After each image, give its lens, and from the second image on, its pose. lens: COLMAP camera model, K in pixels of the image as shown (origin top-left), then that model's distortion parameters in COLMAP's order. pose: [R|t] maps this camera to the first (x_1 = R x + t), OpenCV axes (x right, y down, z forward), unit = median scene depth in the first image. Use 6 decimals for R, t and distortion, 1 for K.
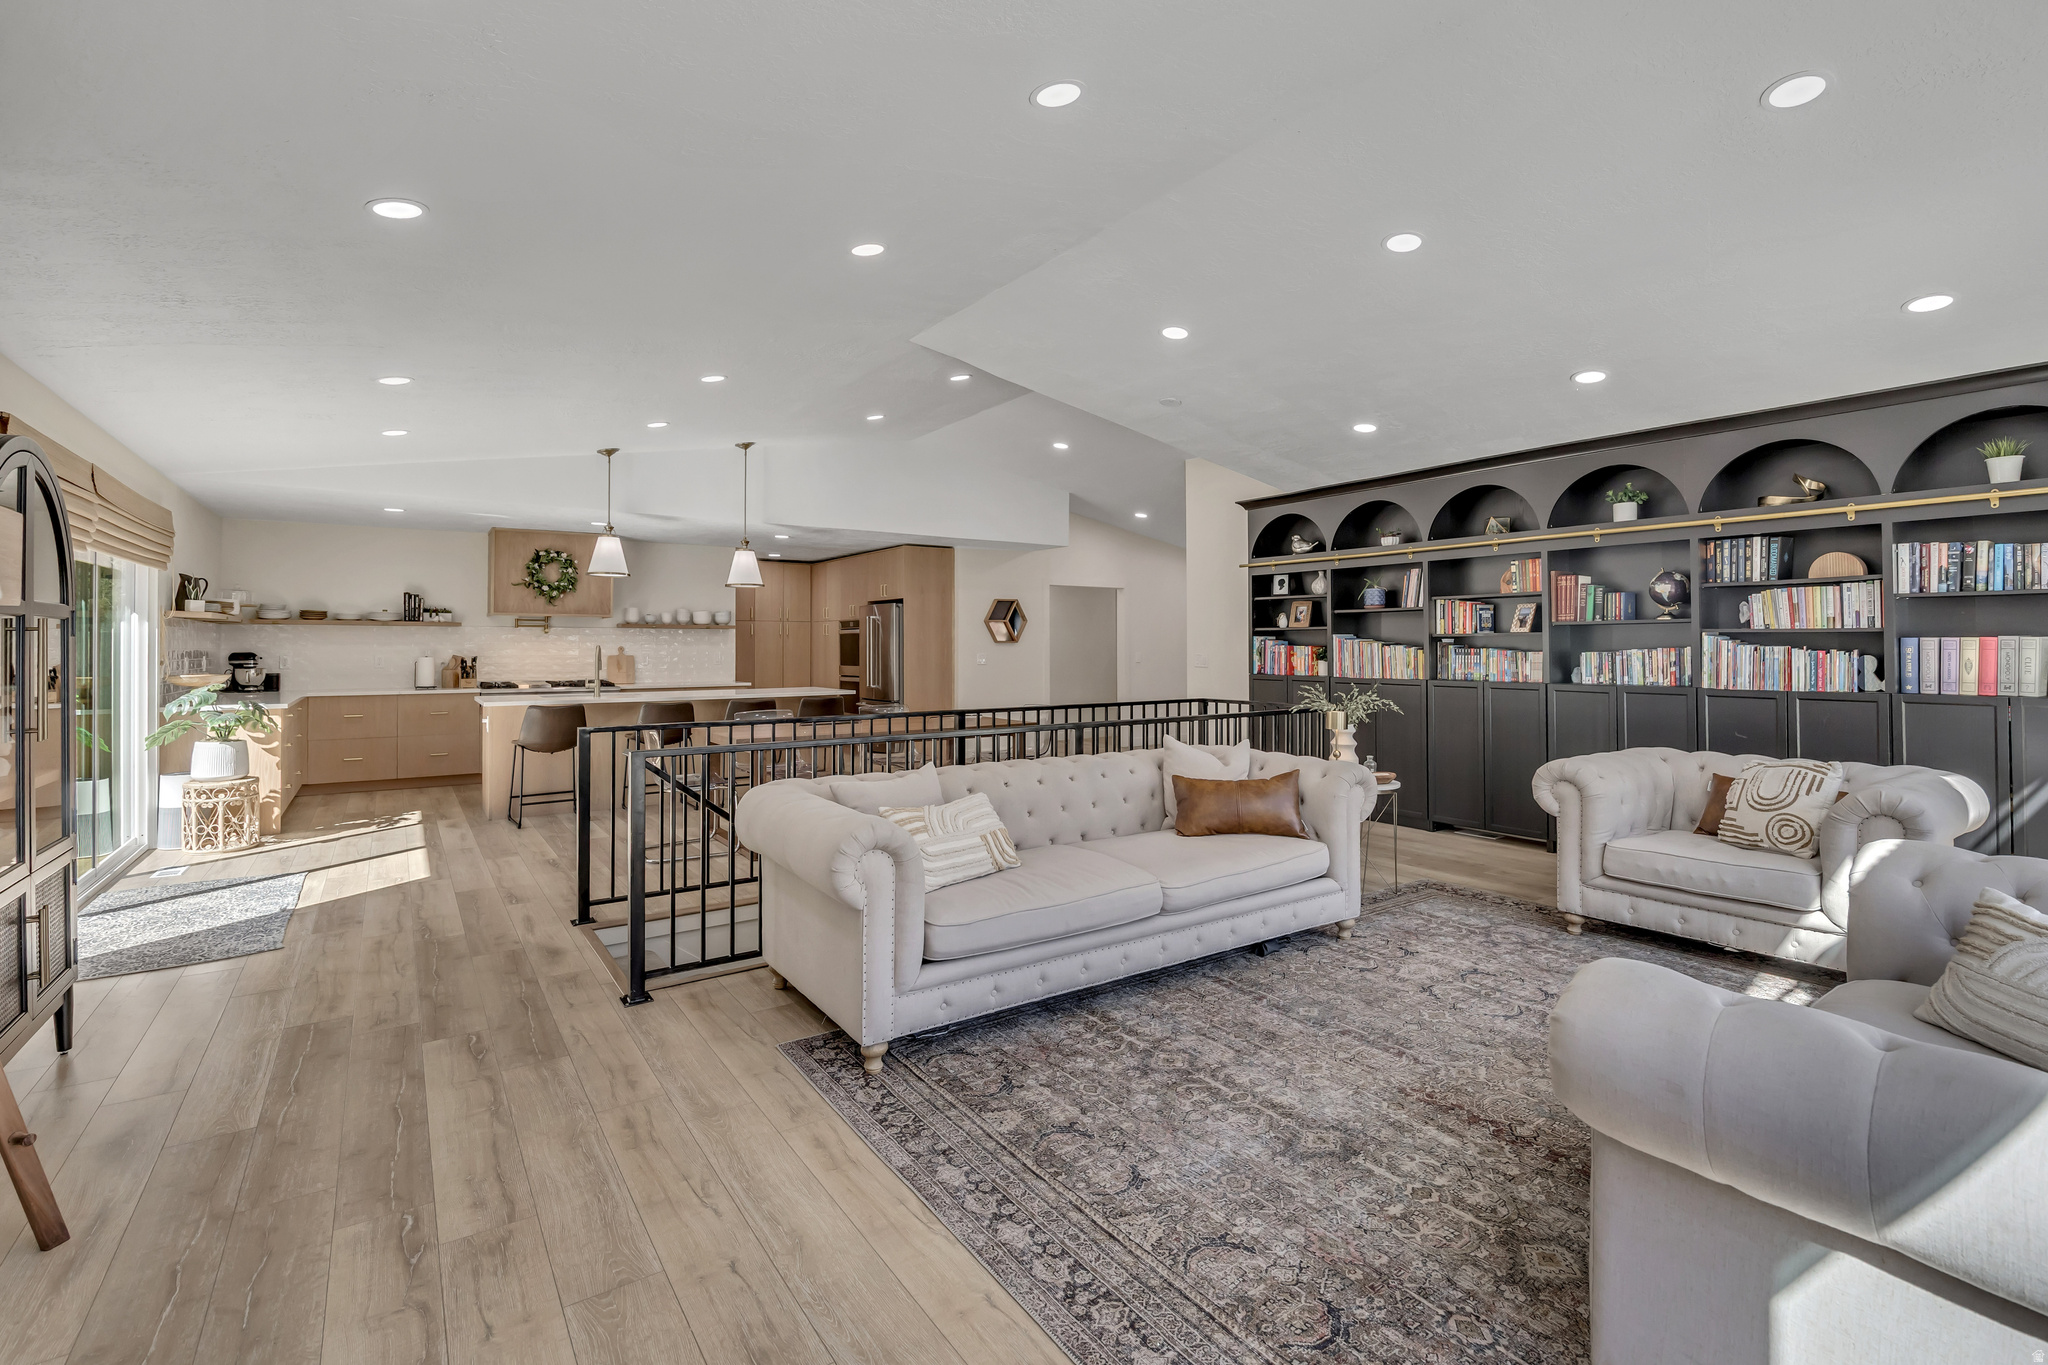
lens RADIAL K [[901.4, 0, 1011.4], [0, 901.4, 626.9], [0, 0, 1]] dist [-0.015066, 0.000194]
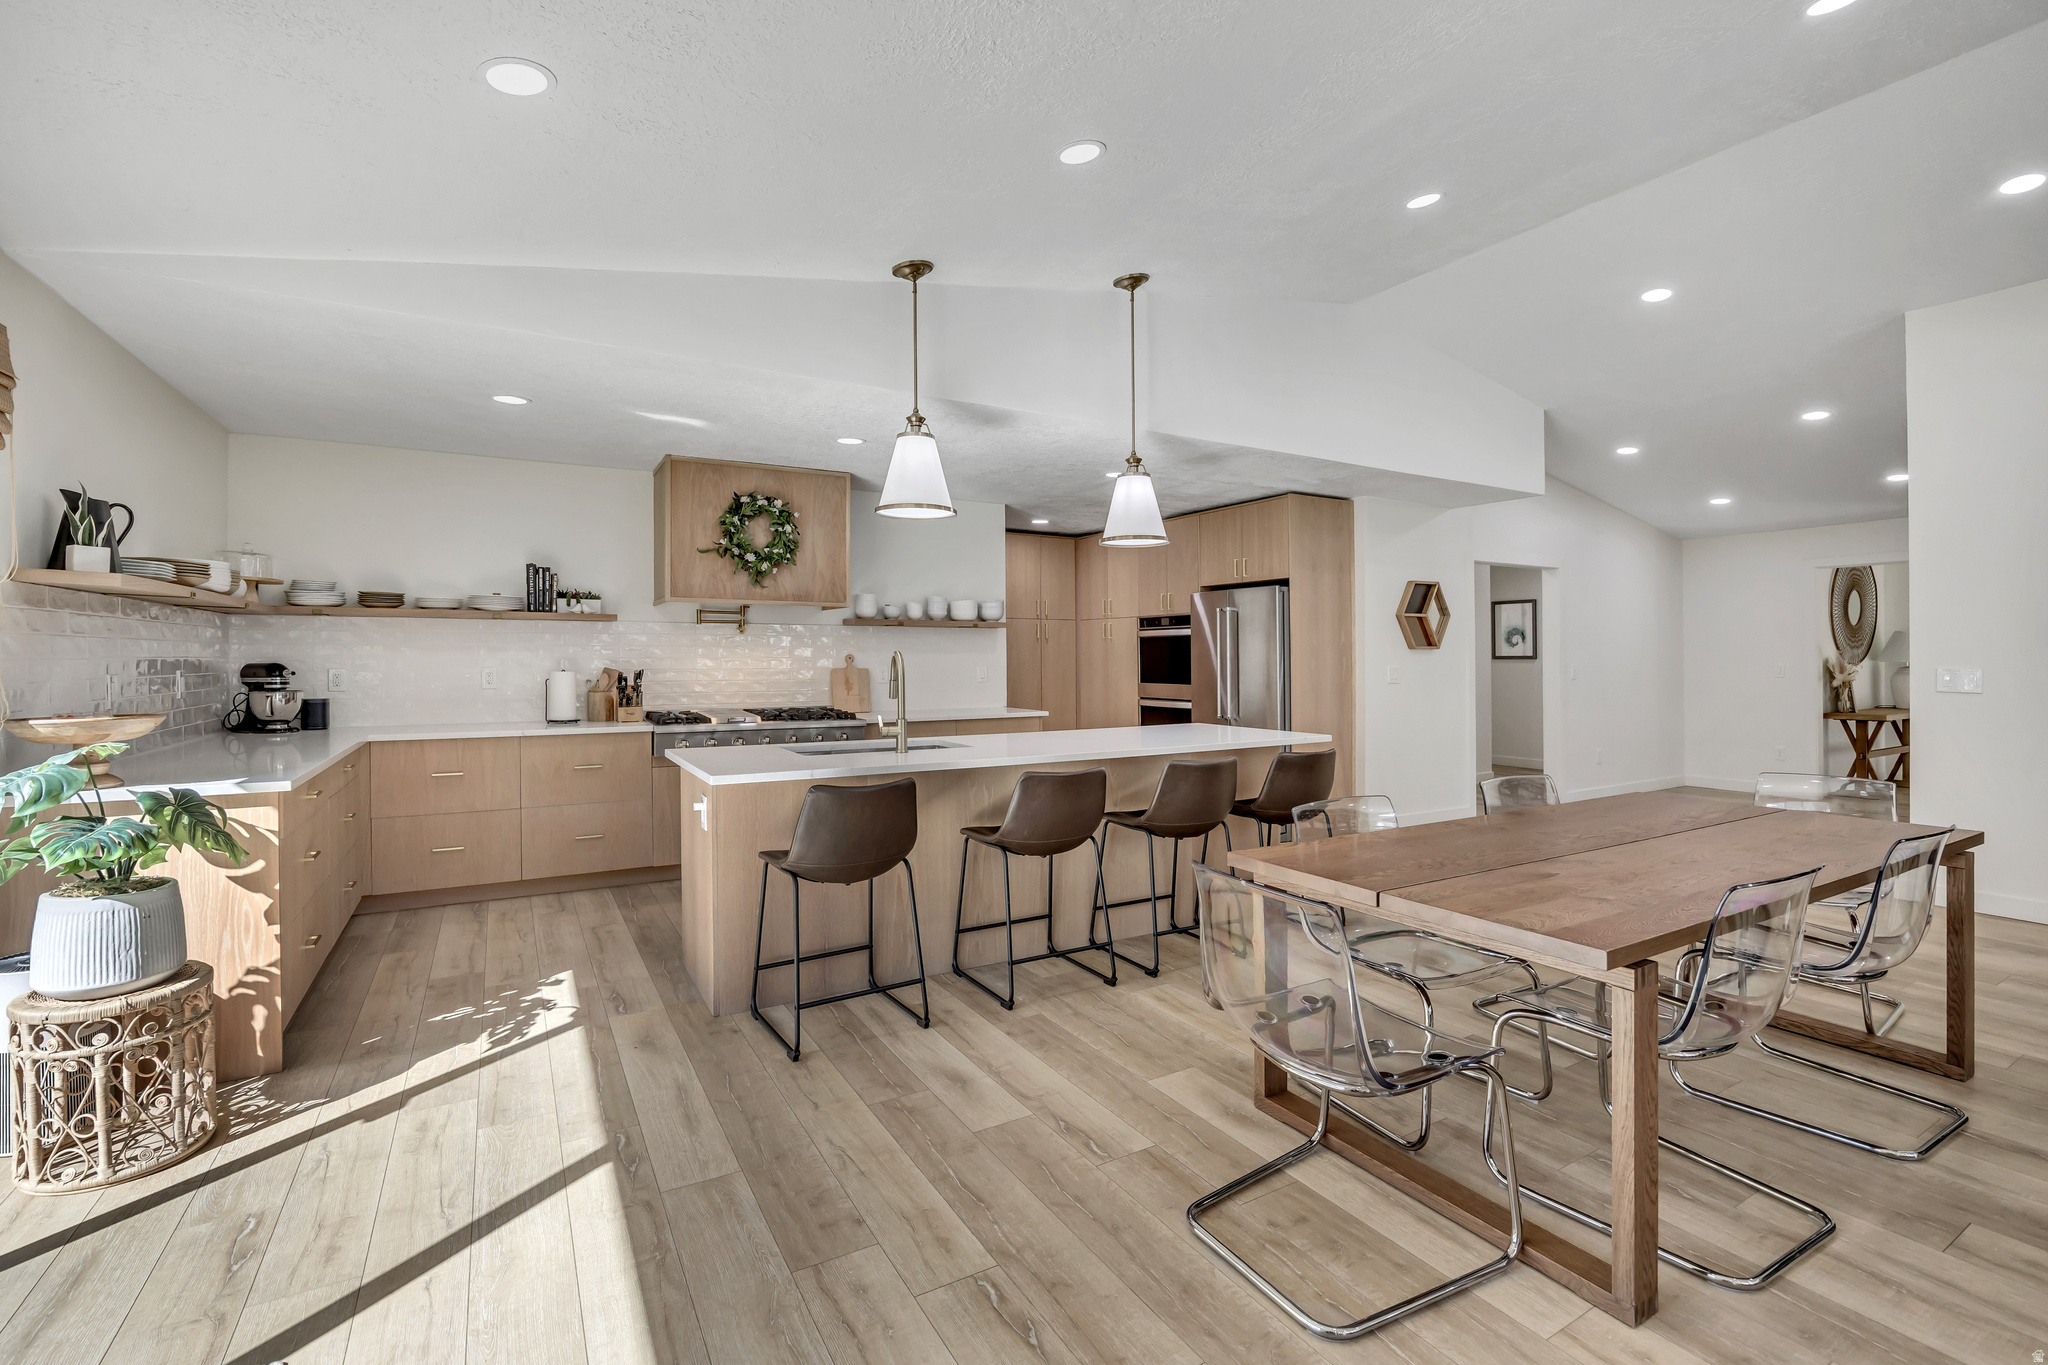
lens RADIAL K [[901.4, 0, 1026.9], [0, 901.4, 665.9], [0, 0, 1]] dist [-0.015066, 0.000194]
pose [[0.997076, 0.001873, -0.076391, -0.412694], [0.000546, 0.999499, 0.031637, 0.015460], [0.076412, -0.031586, 0.996576, 0.587952]]
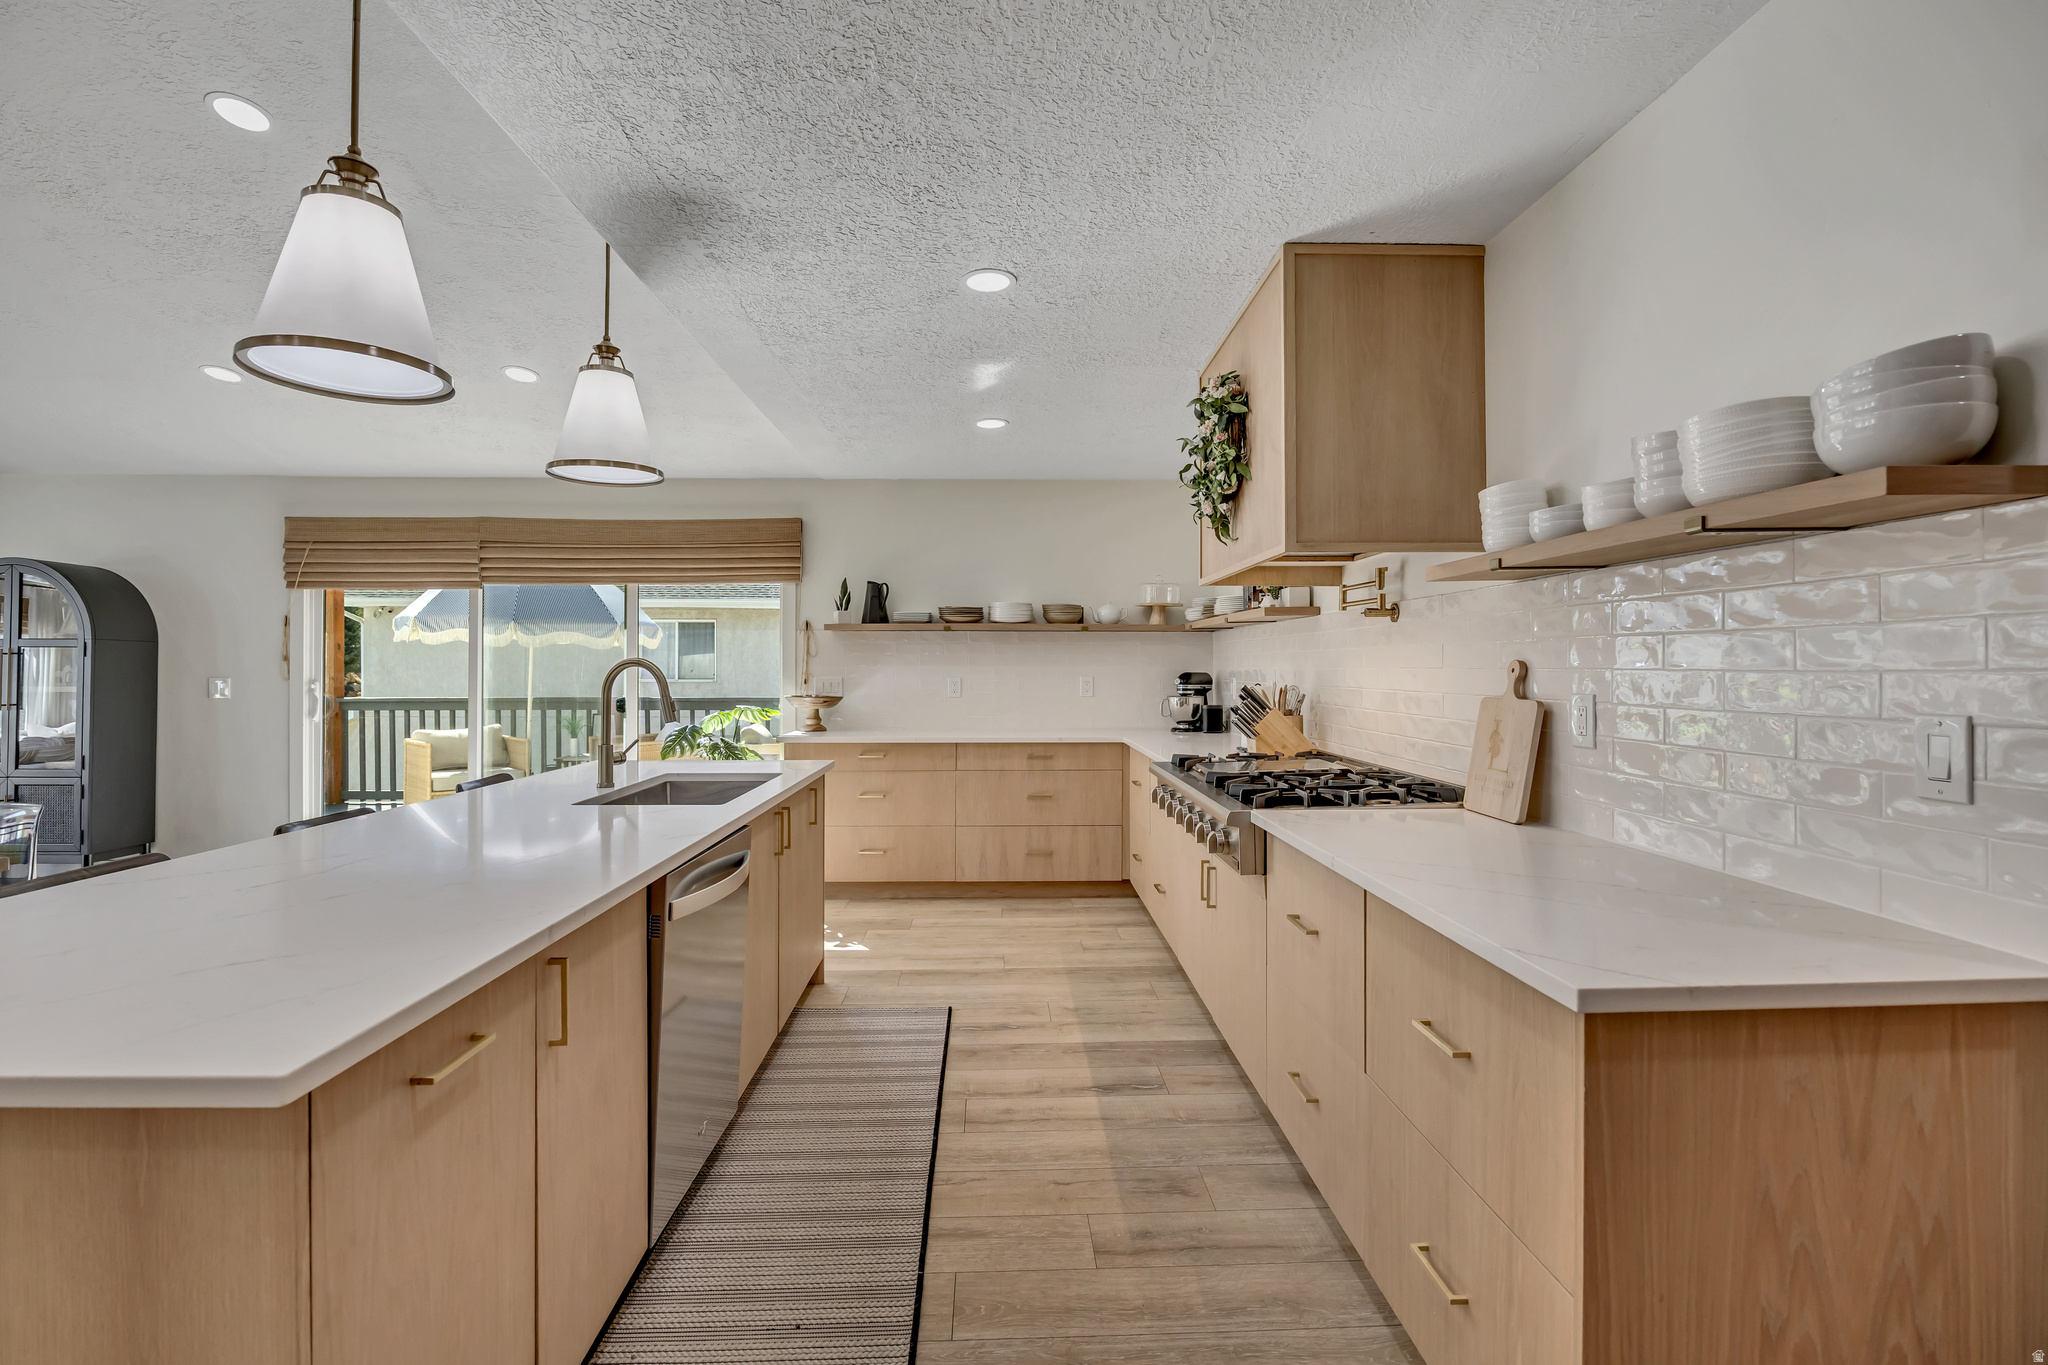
lens RADIAL K [[901.4, 0, 1021.2], [0, 901.4, 666.5], [0, 0, 1]] dist [-0.015066, 0.000194]
pose [[-0.543192, -0.001377, -0.839608, -0.264520], [0.016320, 0.999792, -0.012198, 0.038193], [0.839450, -0.020328, -0.543056, 1.619774]]
